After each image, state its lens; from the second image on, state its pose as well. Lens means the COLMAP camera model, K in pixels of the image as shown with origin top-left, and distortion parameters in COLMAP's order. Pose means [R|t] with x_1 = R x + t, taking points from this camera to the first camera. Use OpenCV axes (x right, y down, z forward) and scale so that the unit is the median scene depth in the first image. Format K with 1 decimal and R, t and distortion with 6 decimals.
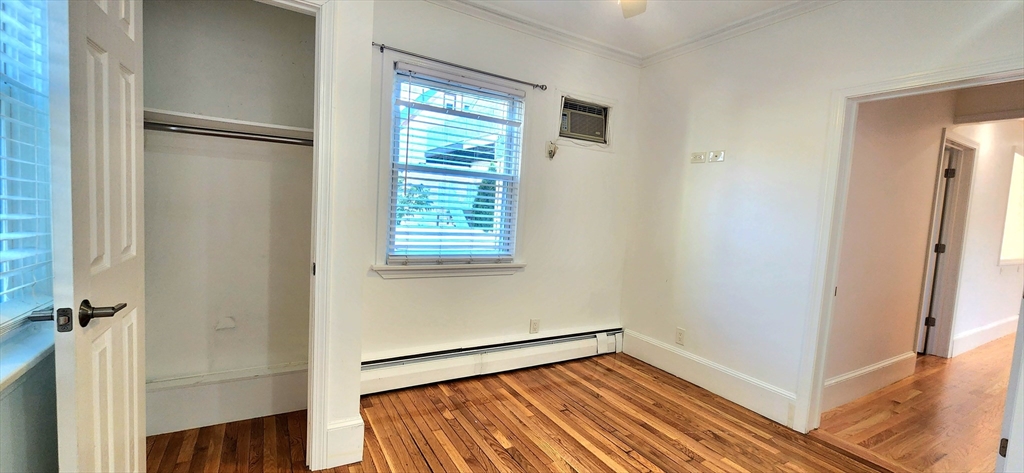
lens RADIAL K [[421.4, 0, 518.8], [0, 421.4, 234.8], [0, 0, 1]] dist [0.000854, -0.000101]
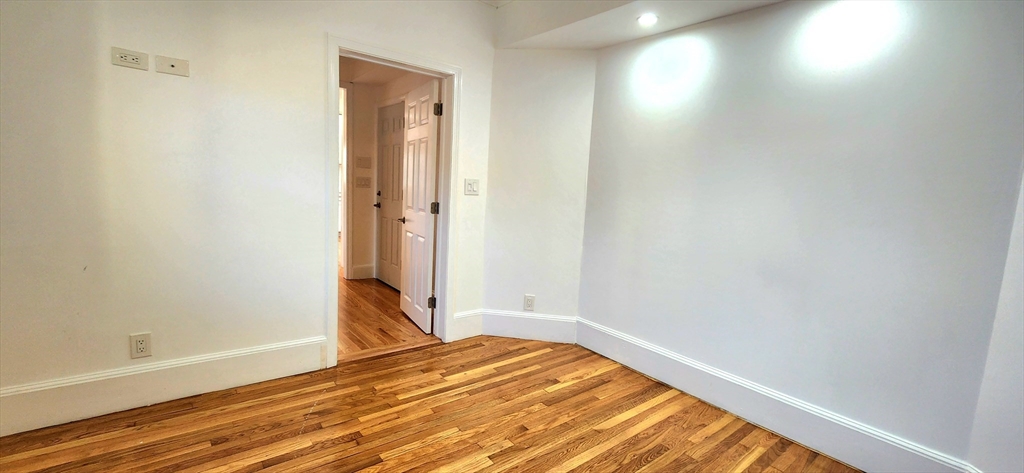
lens RADIAL K [[422.5, 0, 525.9], [0, 422.5, 237.0], [0, 0, 1]] dist [-0.000064, 0.000031]
pose [[-0.131212, -0.187237, 0.973512, -0.354090], [0.005006, 0.981864, 0.189518, -0.049997], [-0.991342, 0.029740, -0.127895, 0.609510]]
